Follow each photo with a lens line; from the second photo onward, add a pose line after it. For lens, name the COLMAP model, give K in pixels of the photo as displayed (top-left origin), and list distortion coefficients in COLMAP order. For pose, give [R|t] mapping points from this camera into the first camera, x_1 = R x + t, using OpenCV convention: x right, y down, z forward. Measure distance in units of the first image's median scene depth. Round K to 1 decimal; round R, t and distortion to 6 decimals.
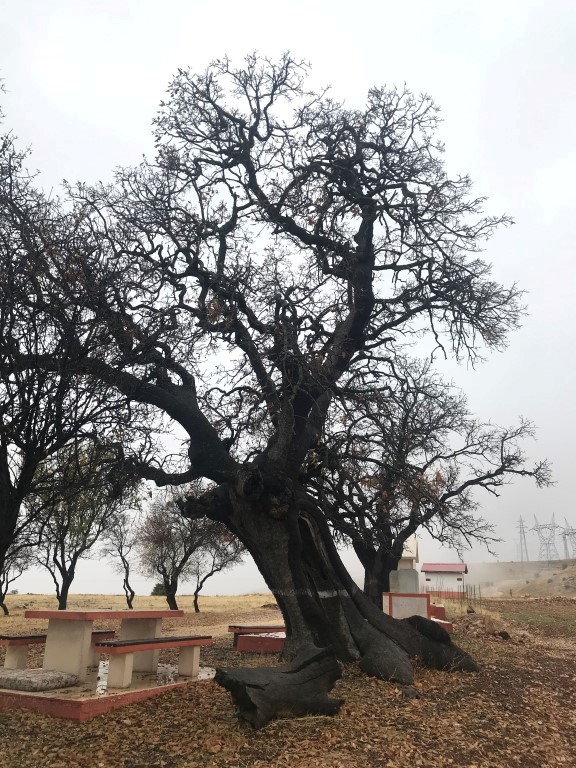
lens RADIAL K [[631.7, 0, 288.0], [0, 631.7, 384.0], [0, 0, 1]] dist [0.025431, -0.001436]
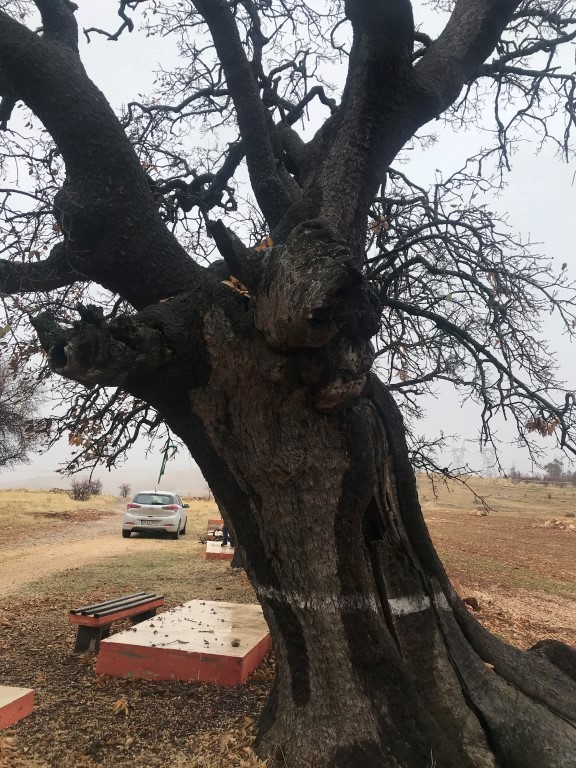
lens RADIAL K [[631.7, 0, 288.0], [0, 631.7, 384.0], [0, 0, 1]] dist [0.025431, -0.001436]
pose [[0.937377, 0.103614, 0.332547, -0.157874], [-0.151846, 0.980793, 0.122428, 0.157071], [-0.313474, -0.165257, 0.935106, 0.671931]]
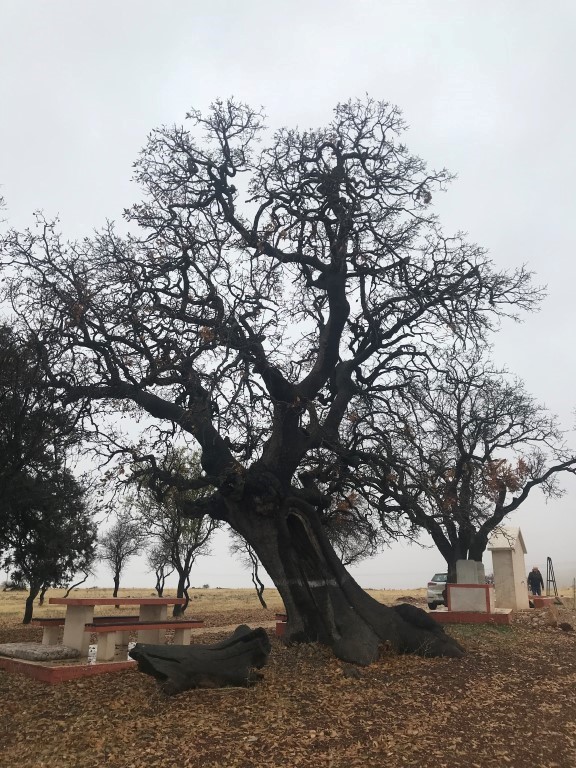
lens RADIAL K [[631.7, 0, 288.0], [0, 631.7, 384.0], [0, 0, 1]] dist [0.025431, -0.001436]
pose [[0.960841, -0.089091, -0.262389, 0.330368], [0.091119, 0.995830, -0.004455, -0.008244], [0.261692, -0.019628, 0.964952, -0.052214]]
